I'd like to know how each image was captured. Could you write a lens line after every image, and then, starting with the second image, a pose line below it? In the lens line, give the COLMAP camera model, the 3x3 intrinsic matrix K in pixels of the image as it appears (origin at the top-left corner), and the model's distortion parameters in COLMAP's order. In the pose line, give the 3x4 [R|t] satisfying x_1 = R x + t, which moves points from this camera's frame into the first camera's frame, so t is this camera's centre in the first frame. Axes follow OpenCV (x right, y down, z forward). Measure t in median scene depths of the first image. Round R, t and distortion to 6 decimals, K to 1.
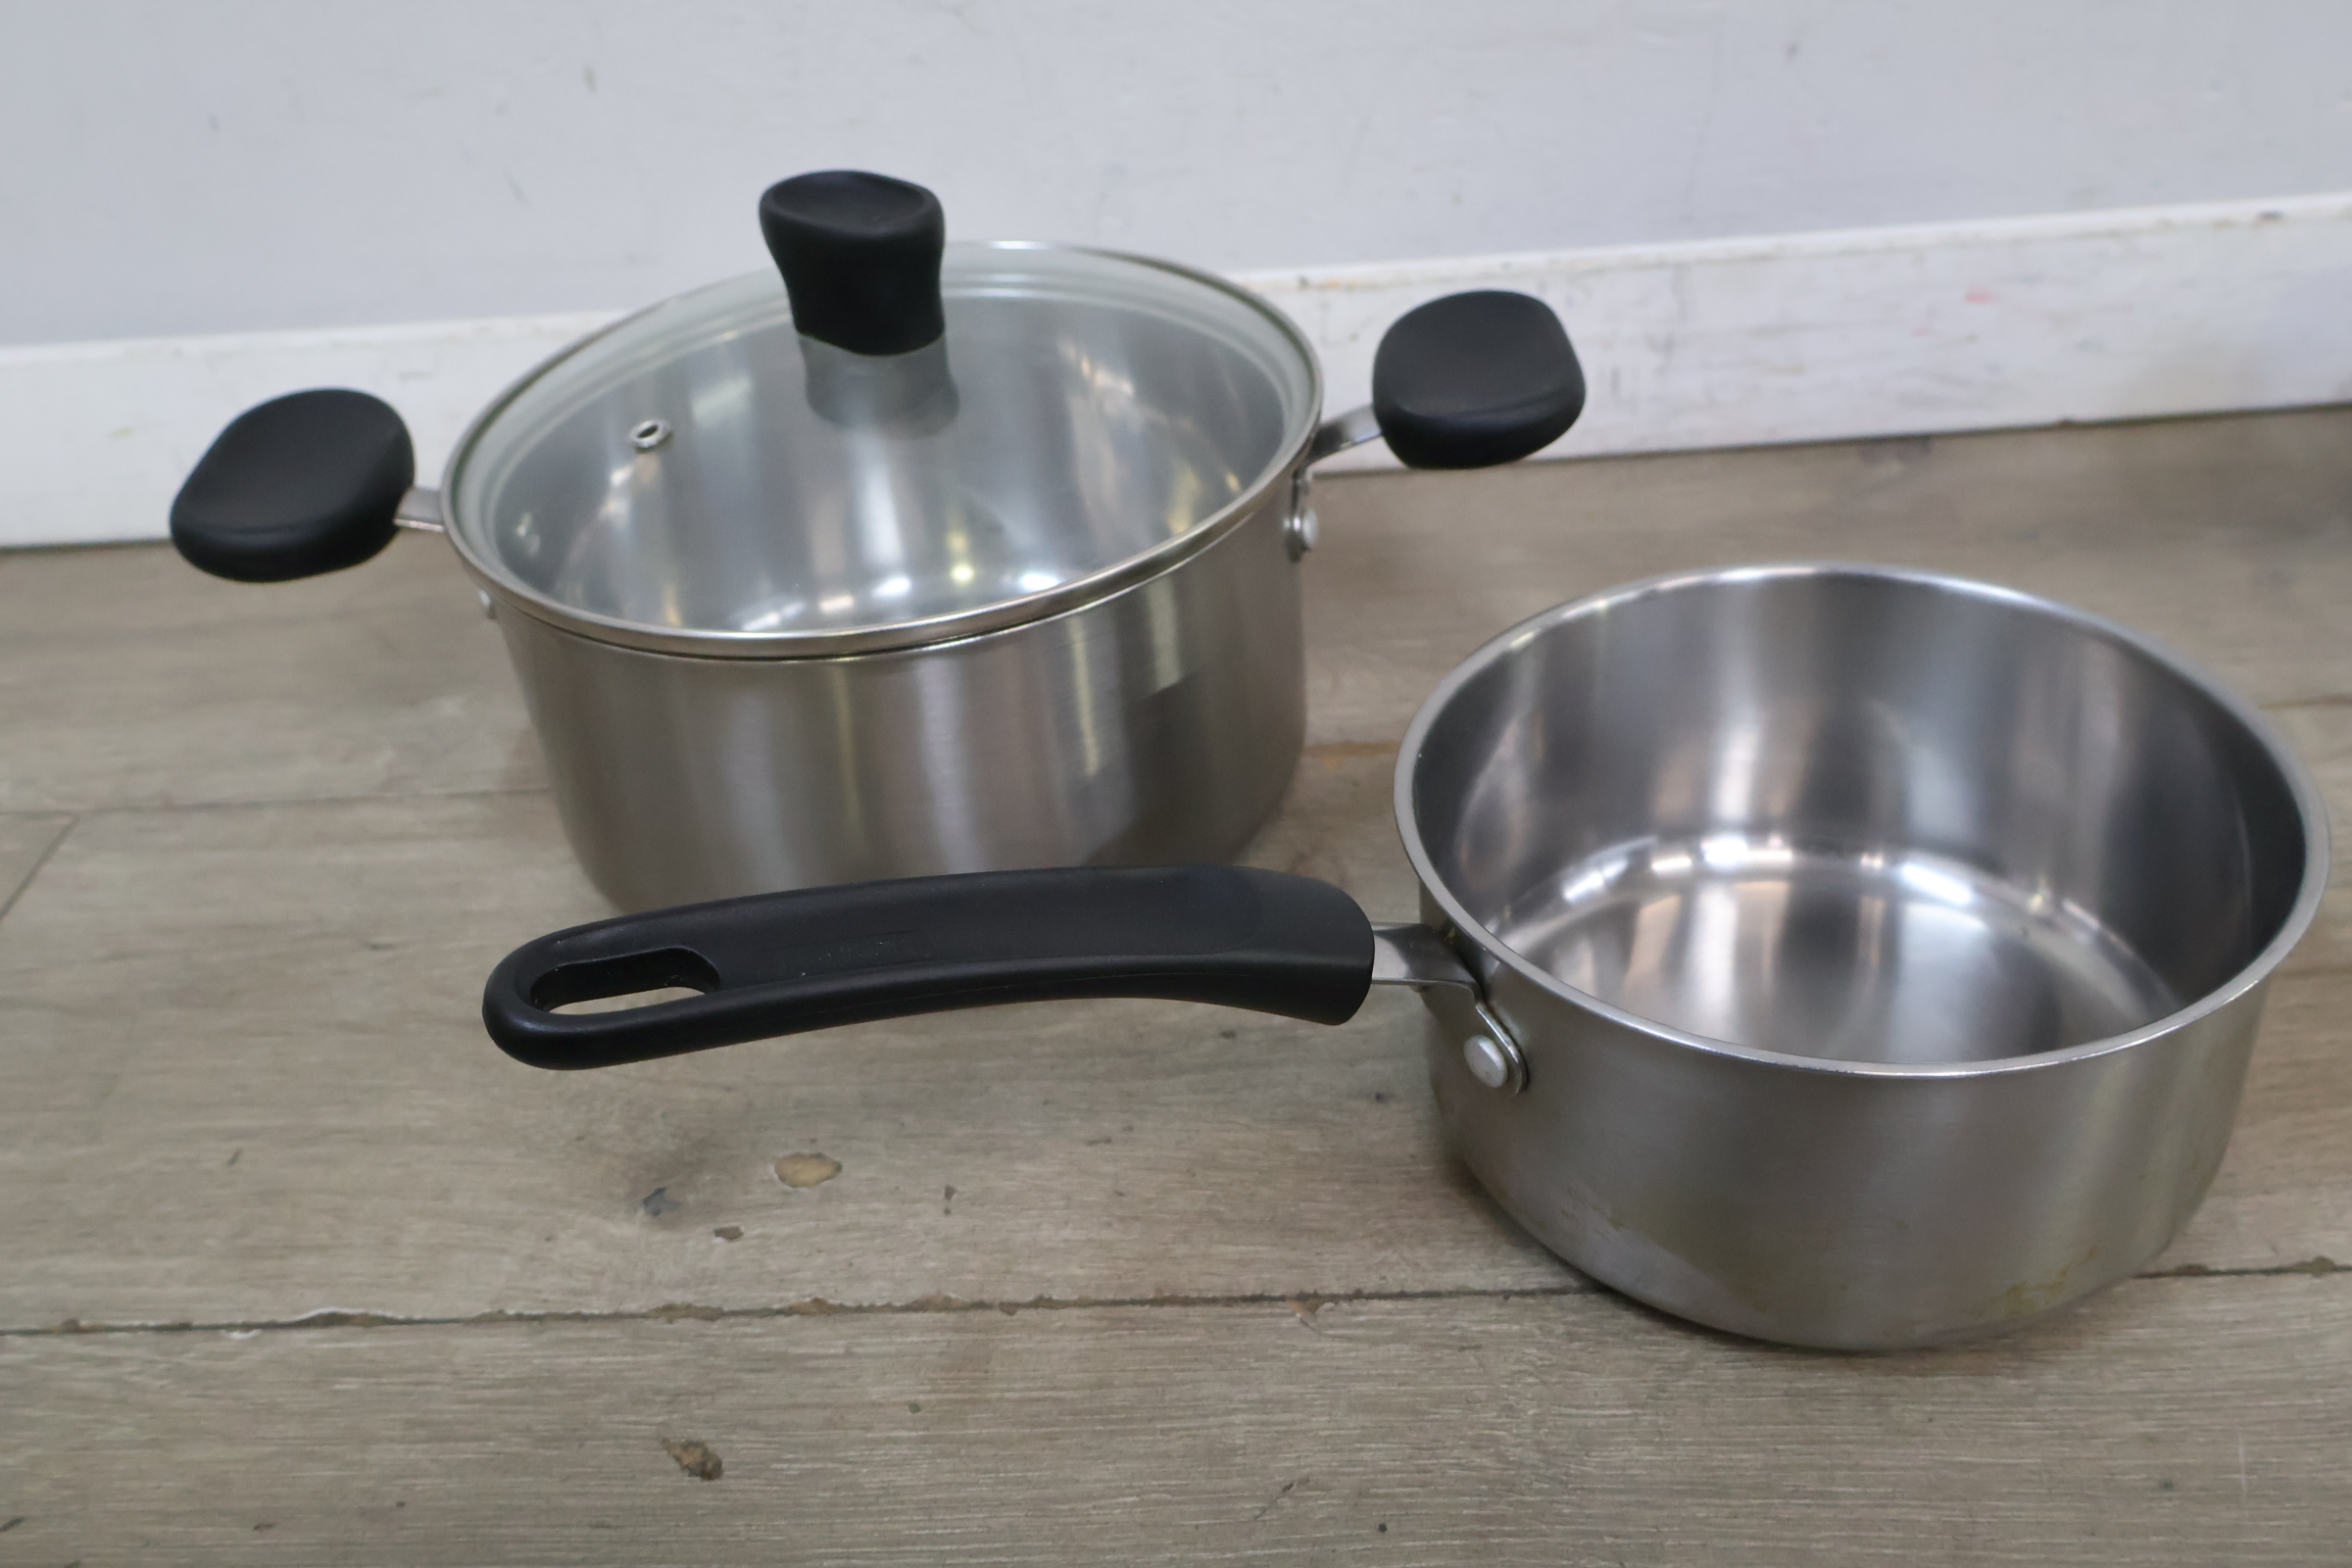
lens RADIAL K [[2221.9, 0, 1176.6], [0, 2221.9, 797.8], [0, 0, 1]] dist [0.024592, 0.000000]
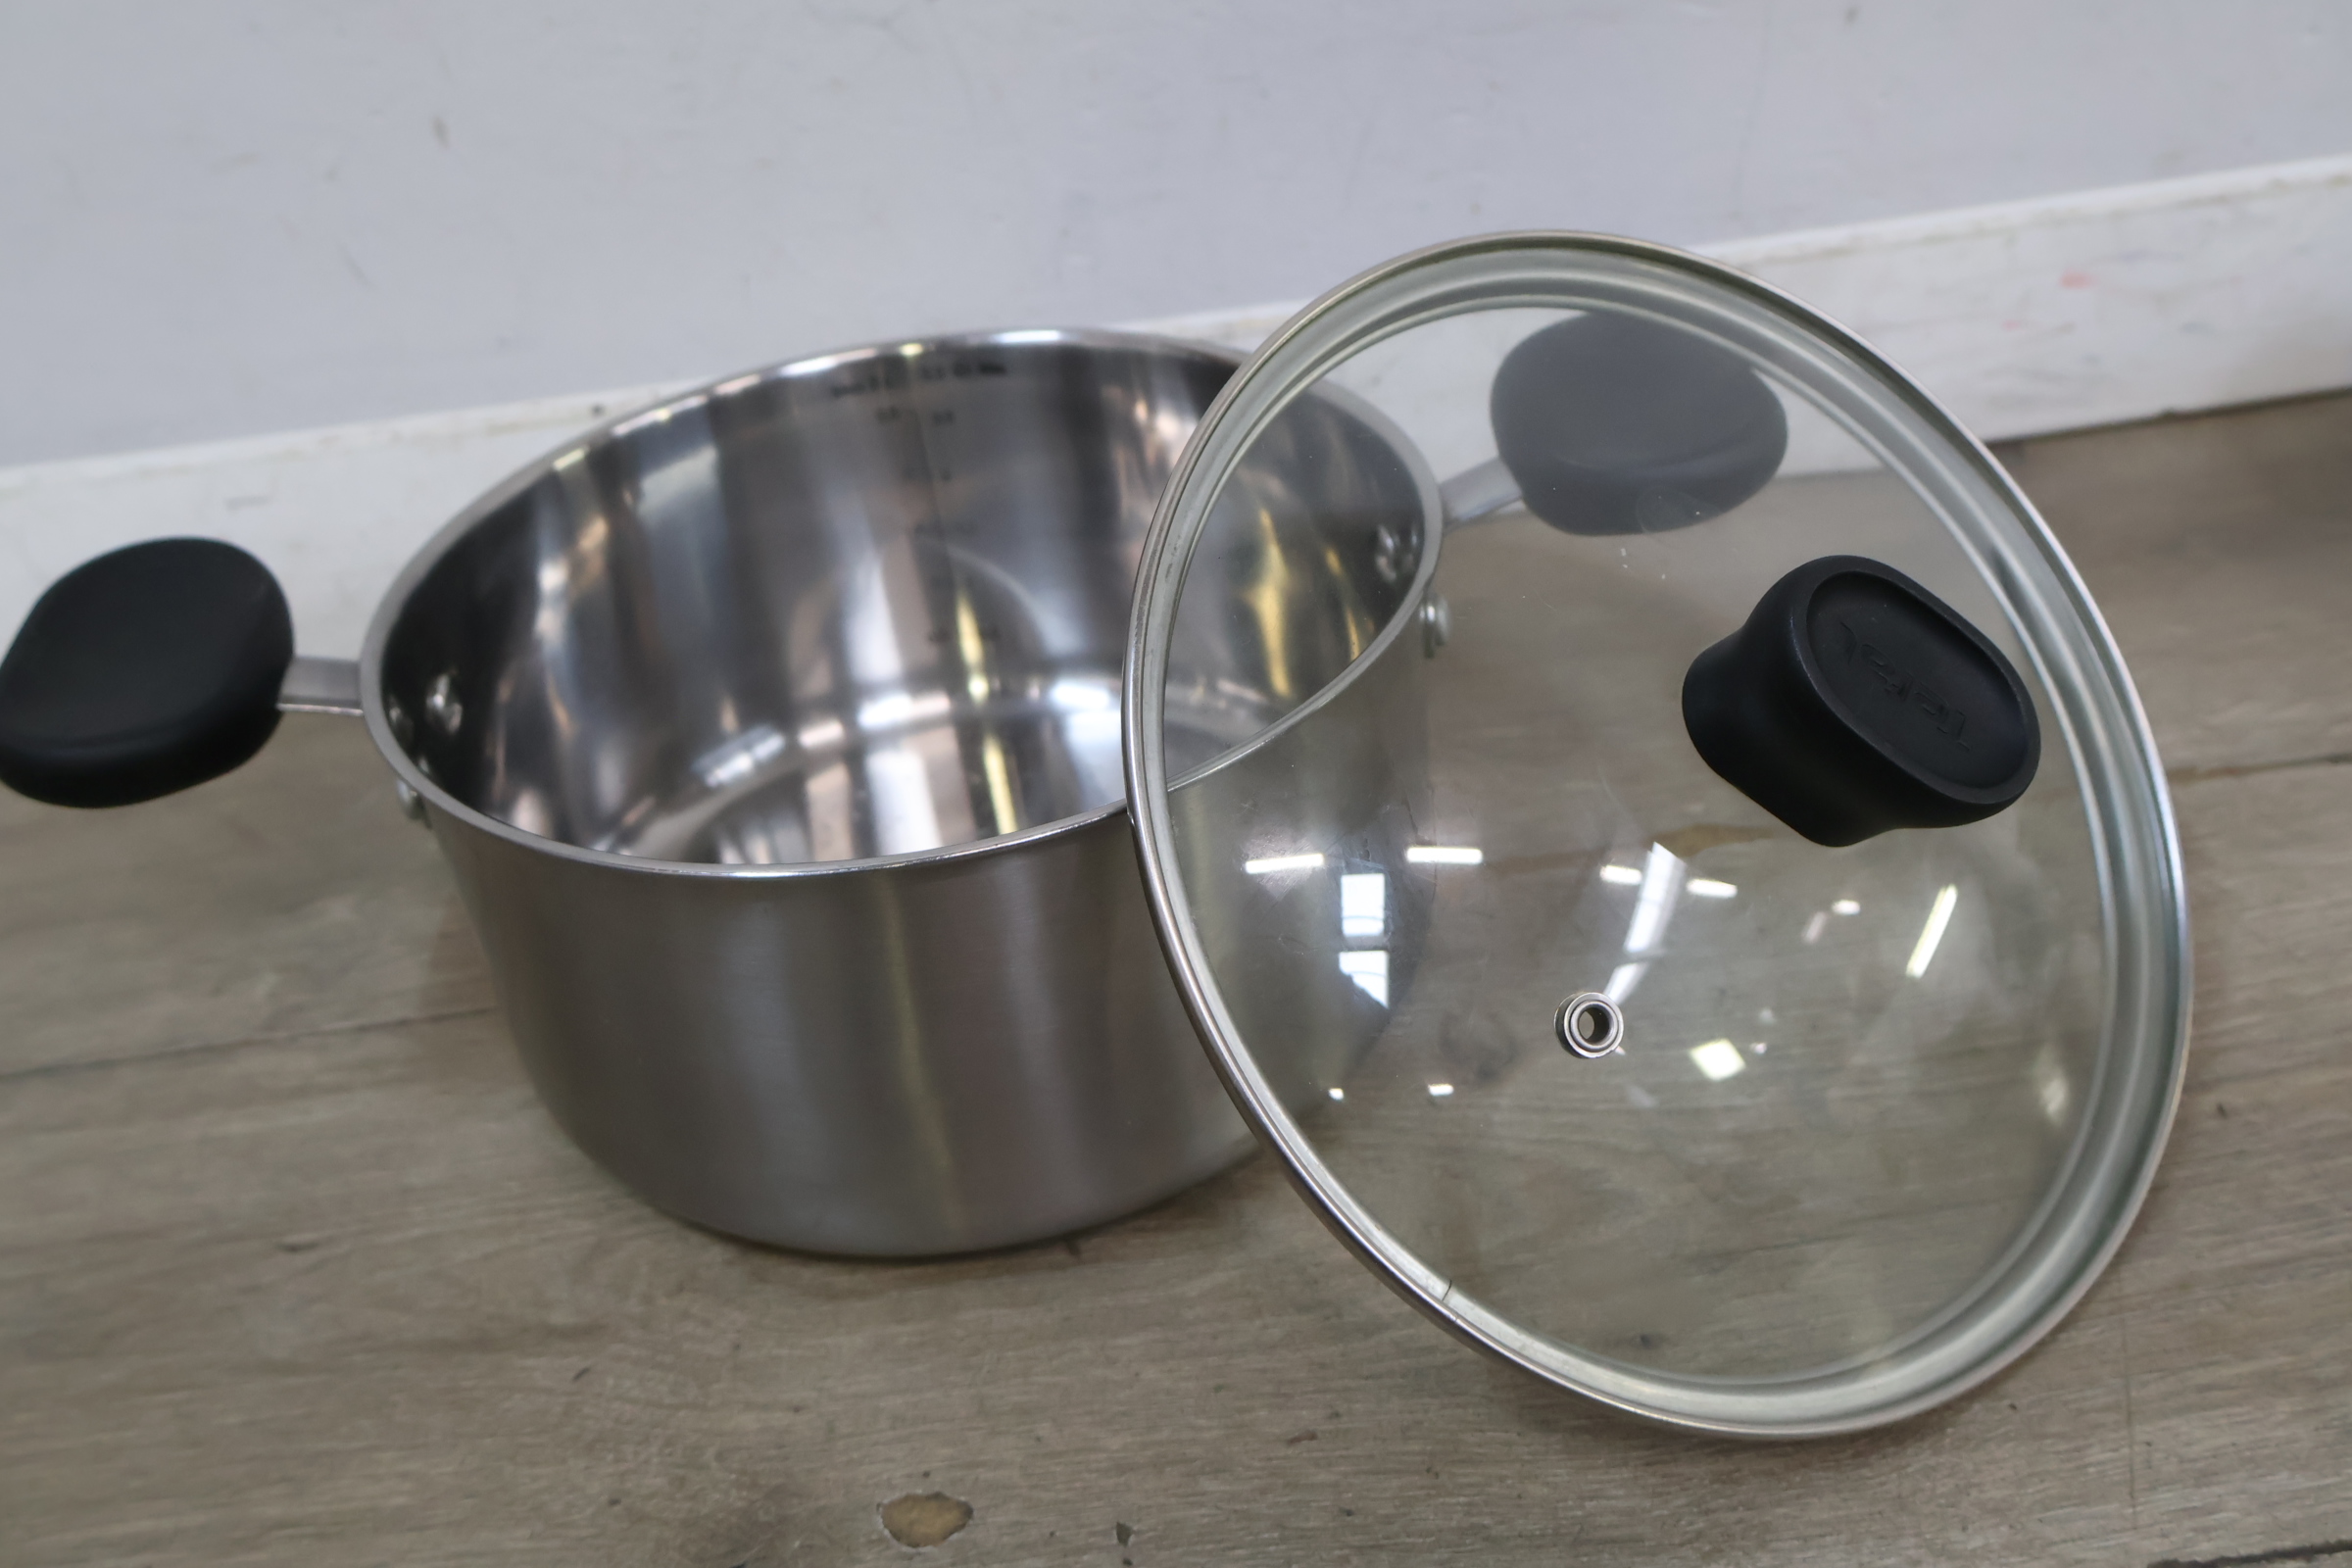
lens RADIAL K [[2221.9, 0, 1177.2], [0, 2221.9, 793.9], [0, 0, 1]] dist [0.024592, 0.000000]
pose [[0.991971, -0.087877, 0.090941, -0.124188], [0.089096, 0.995978, -0.009430, -0.063534], [-0.089746, 0.017457, 0.995812, 0.218416]]
